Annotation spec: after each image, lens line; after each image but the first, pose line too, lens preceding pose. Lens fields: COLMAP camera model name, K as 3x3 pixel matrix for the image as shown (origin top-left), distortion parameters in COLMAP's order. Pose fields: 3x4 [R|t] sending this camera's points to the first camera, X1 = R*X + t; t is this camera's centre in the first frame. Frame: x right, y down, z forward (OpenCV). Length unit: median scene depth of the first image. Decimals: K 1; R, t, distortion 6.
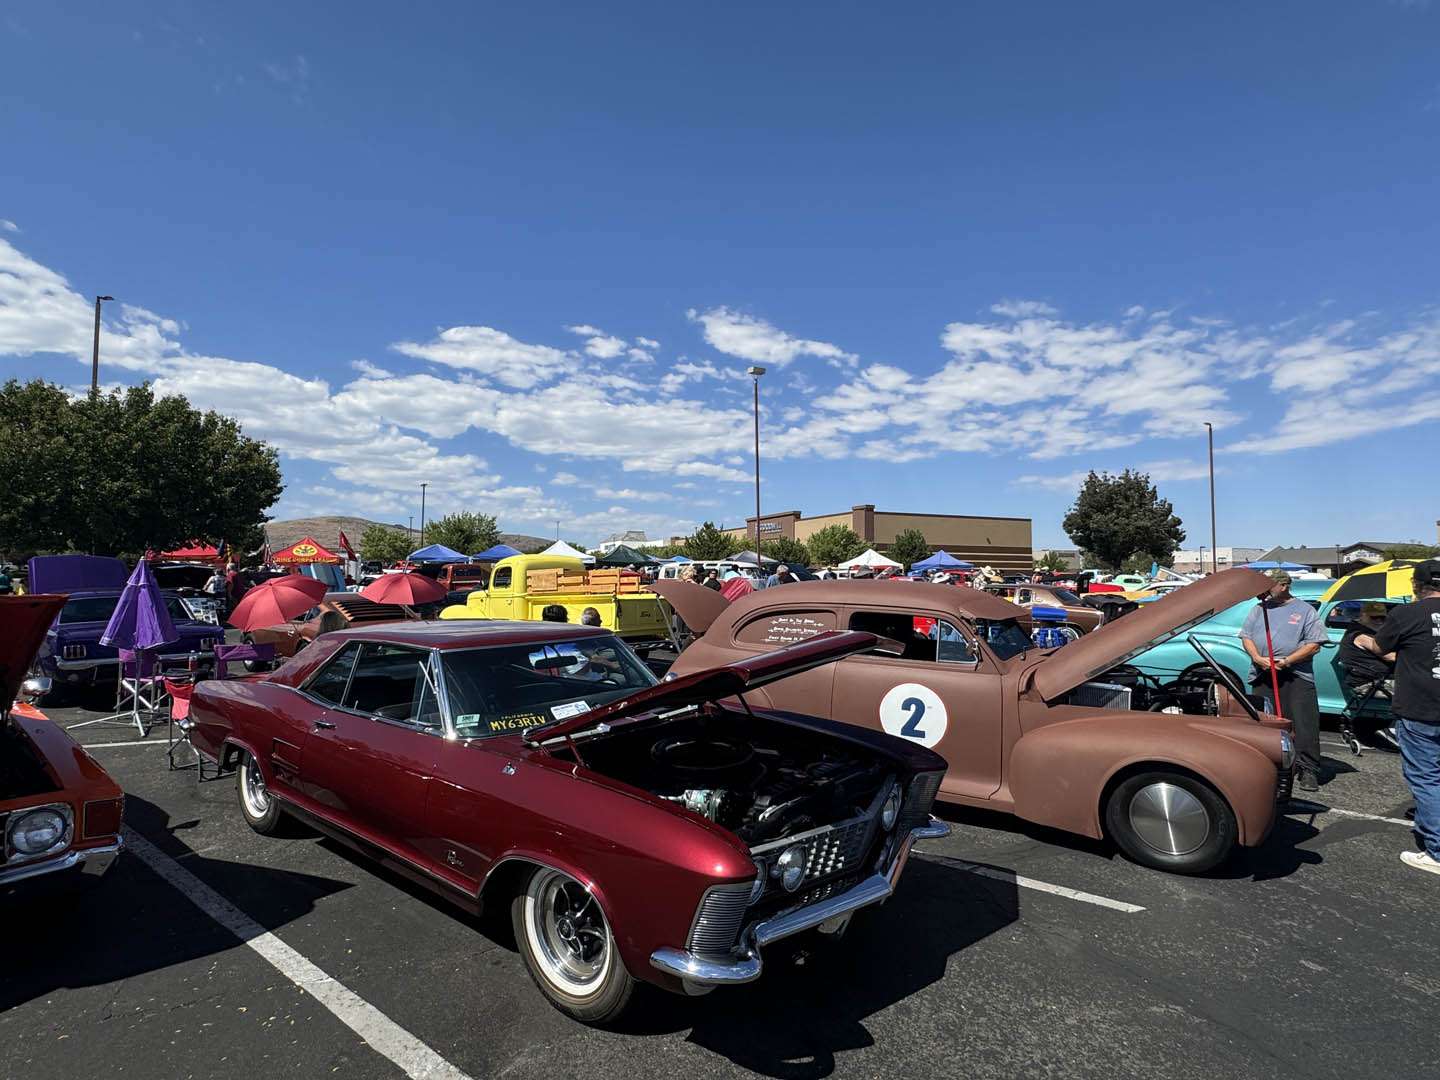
lens RADIAL K [[722.5, 0, 720.0], [0, 722.5, 540.0], [0, 0, 1]] dist [0.001858, 0.000194]
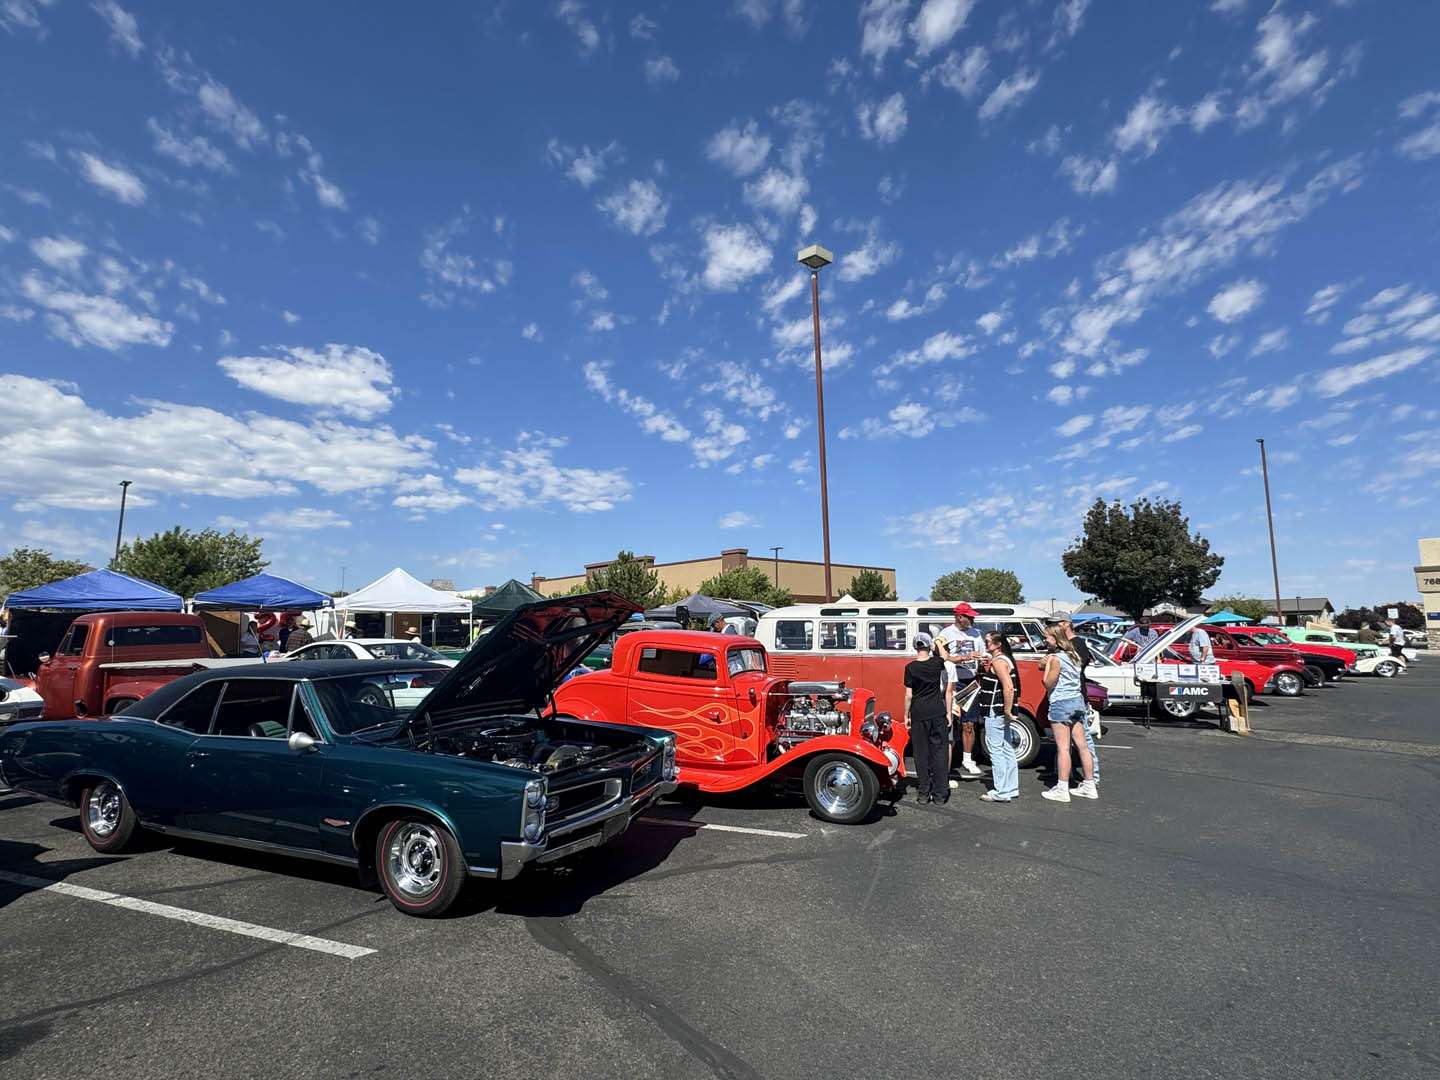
lens RADIAL K [[722.5, 0, 720.0], [0, 722.5, 540.0], [0, 0, 1]] dist [0.001858, 0.000194]
pose [[0.966007, 0.025008, 0.257305, -0.099563], [-0.006084, 0.997234, -0.074080, 0.012643], [-0.258446, 0.069996, 0.963486, 0.334976]]
